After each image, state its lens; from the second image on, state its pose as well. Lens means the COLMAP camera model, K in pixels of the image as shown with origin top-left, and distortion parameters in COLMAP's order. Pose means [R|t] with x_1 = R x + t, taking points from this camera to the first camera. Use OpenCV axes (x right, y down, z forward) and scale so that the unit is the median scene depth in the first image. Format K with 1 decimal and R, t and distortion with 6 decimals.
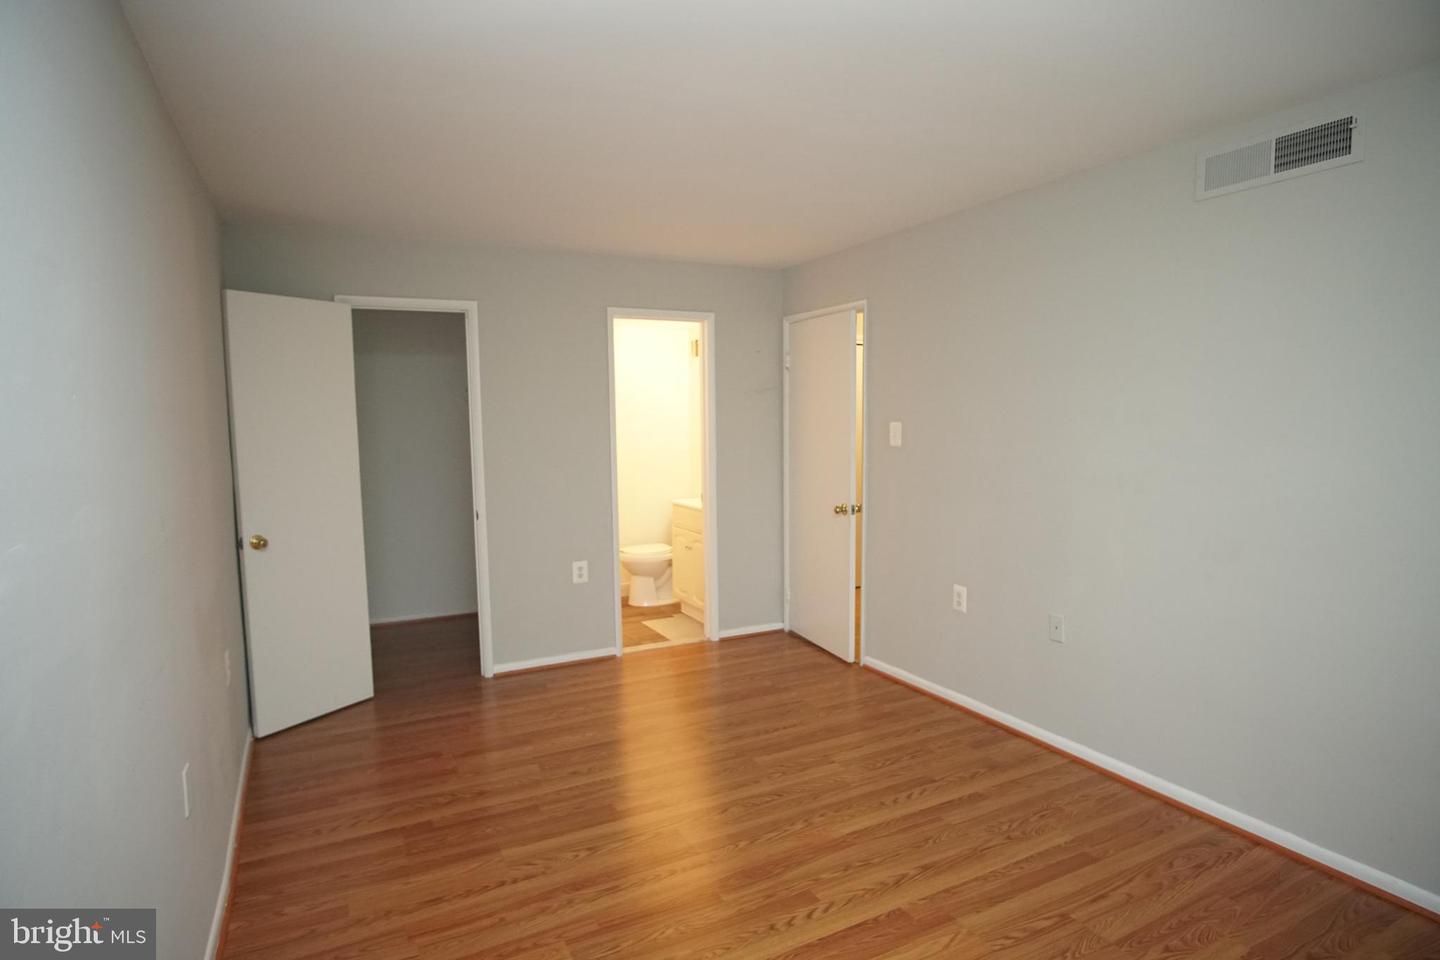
lens RADIAL K [[766.8, 0, 720.0], [0, 766.8, 480.0], [0, 0, 1]] dist [-0.018646, -0.000848]
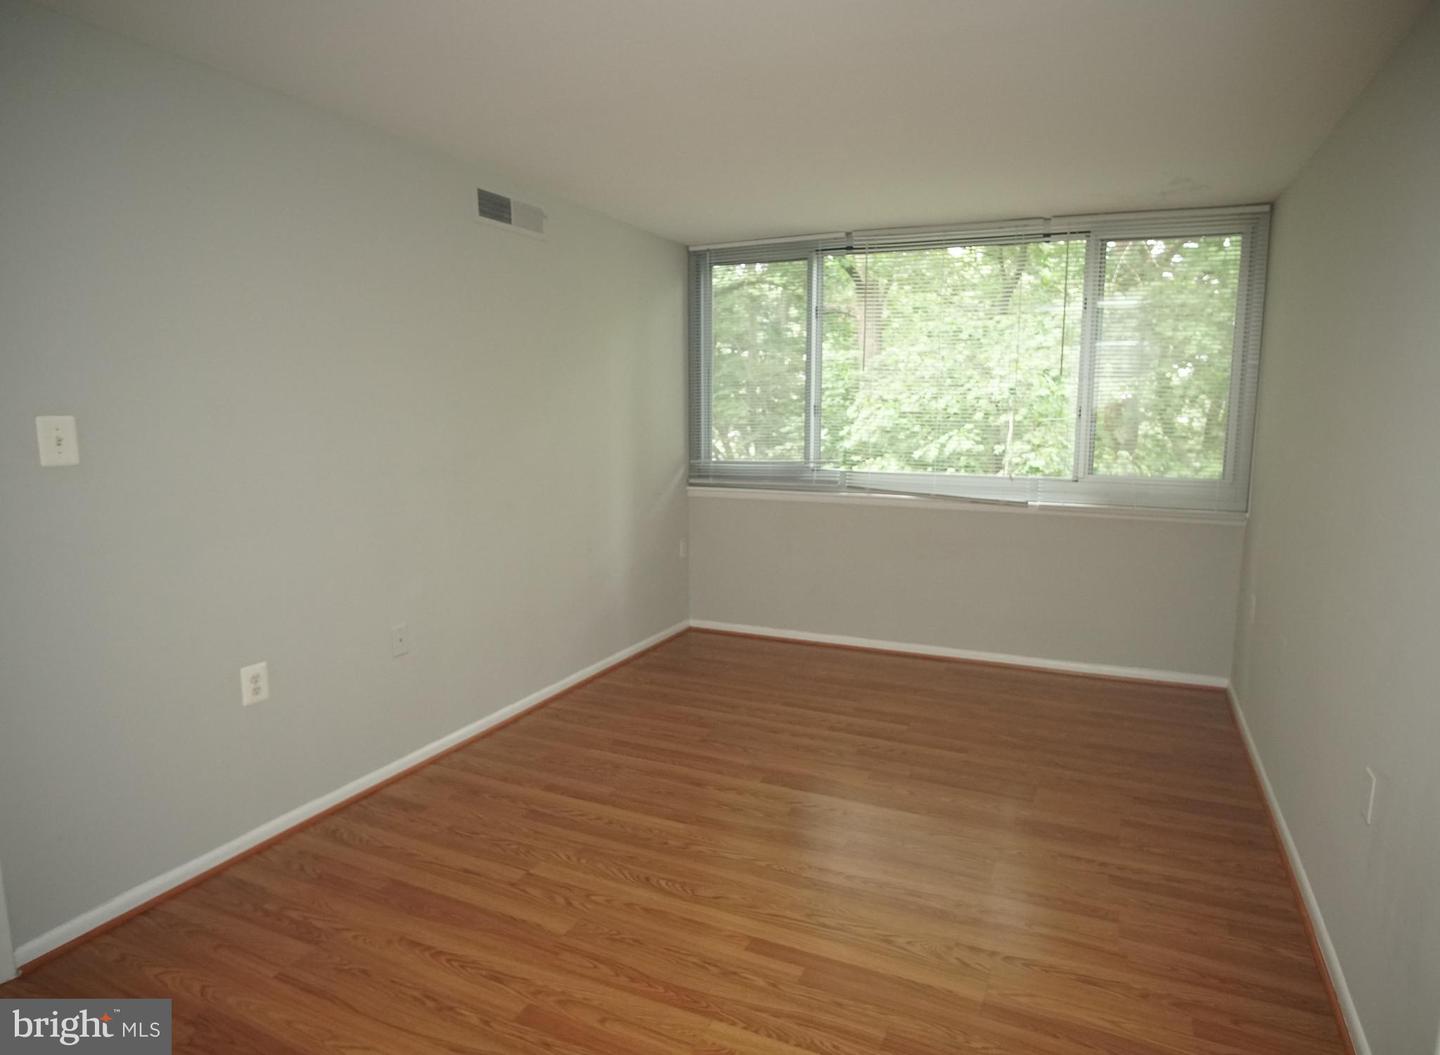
lens RADIAL K [[945.0, 0, 720.0], [0, 945.0, 527.5], [0, 0, 1]] dist [-0.005361, -0.000111]
pose [[-0.639585, -0.096290, 0.762666, -0.721908], [0.060749, 0.982690, 0.175015, -0.123005], [-0.766316, 0.158268, -0.622664, 1.572031]]
